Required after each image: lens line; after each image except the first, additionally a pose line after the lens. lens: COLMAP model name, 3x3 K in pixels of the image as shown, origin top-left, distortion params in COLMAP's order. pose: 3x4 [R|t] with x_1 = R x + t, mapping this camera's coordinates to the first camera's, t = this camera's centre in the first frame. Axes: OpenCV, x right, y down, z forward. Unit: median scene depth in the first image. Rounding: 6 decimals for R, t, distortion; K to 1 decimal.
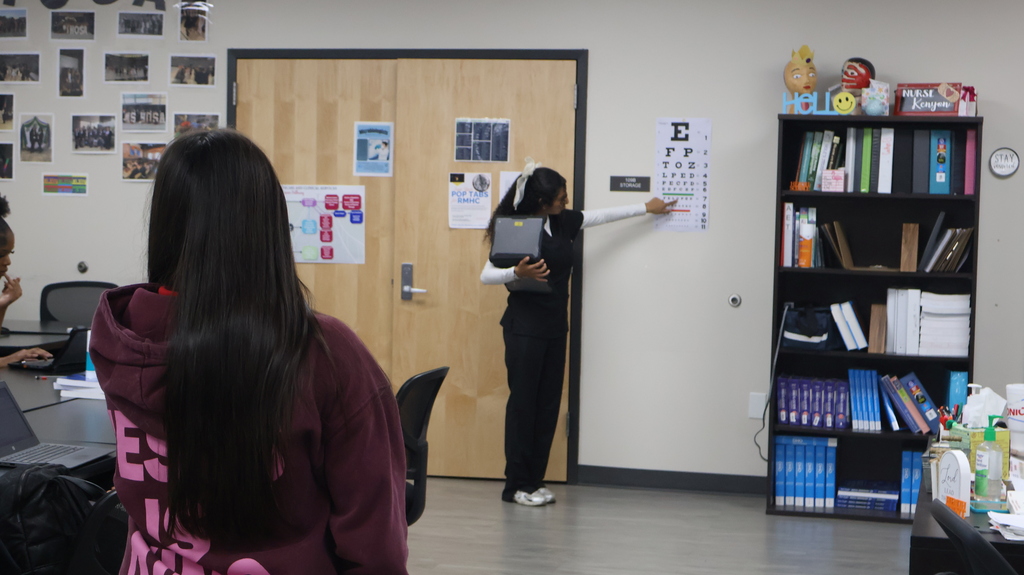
lens RADIAL K [[1878.6, 0, 512.0], [0, 1878.6, 287.5], [0, 0, 1]] dist [0.172310, -2.358935]
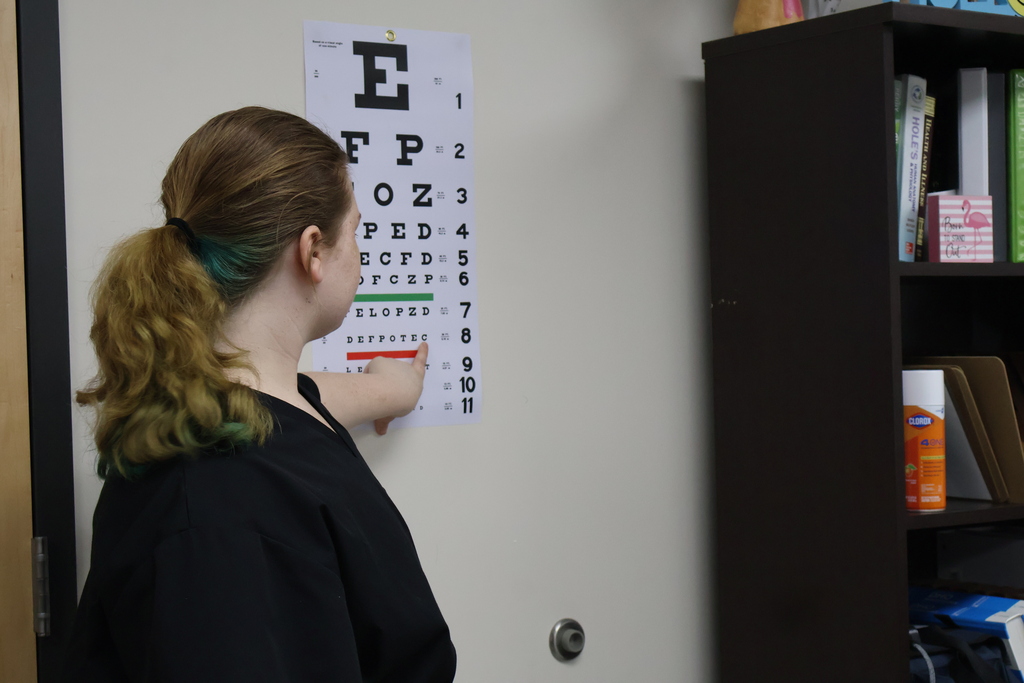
lens RADIAL K [[1844.0, 0, 512.0], [0, 1844.0, 341.5], [0, 0, 1]] dist [0.010876, -0.031612]
pose [[0.633189, -0.045048, 0.772685, -0.113910], [0.083995, 0.996408, -0.010740, -0.038504], [-0.769426, 0.071702, 0.634699, 0.812676]]
